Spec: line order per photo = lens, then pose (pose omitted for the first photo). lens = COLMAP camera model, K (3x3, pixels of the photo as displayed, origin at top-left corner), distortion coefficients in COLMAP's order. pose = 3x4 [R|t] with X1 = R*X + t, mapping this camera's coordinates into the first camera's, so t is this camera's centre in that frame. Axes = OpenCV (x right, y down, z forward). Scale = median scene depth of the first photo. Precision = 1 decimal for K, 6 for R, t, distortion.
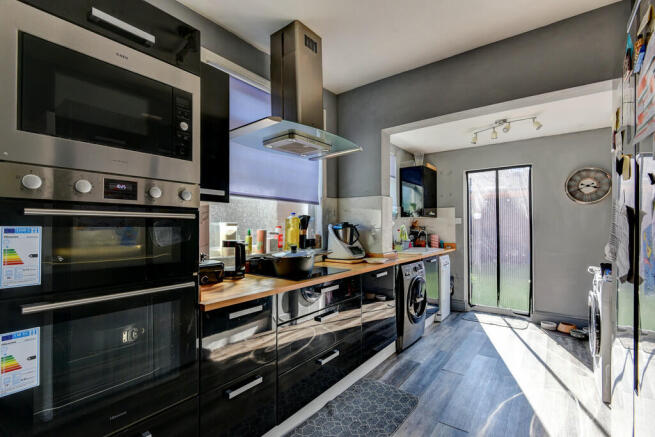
lens RADIAL K [[311.4, 0, 330.8], [0, 311.4, 222.4], [0, 0, 1]] dist [0.001351, -0.002920]
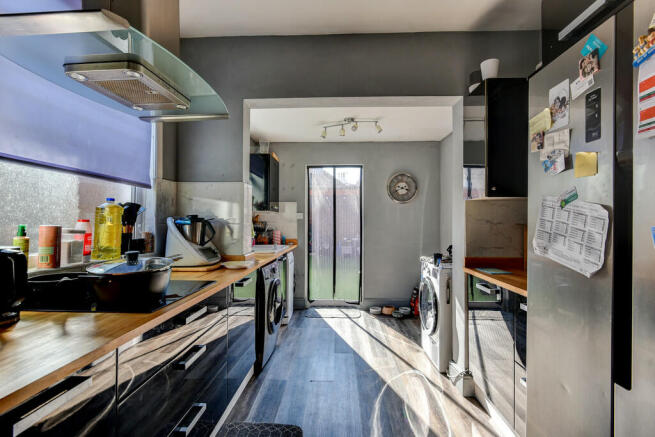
lens RADIAL K [[311.4, 0, 323.6], [0, 311.4, 219.0], [0, 0, 1]] dist [0.001351, -0.002920]
pose [[0.819011, 0.010550, 0.573680, -0.113697], [-0.012259, 0.999924, -0.000888, 0.005424], [-0.573646, -0.006306, 0.819079, 0.213779]]
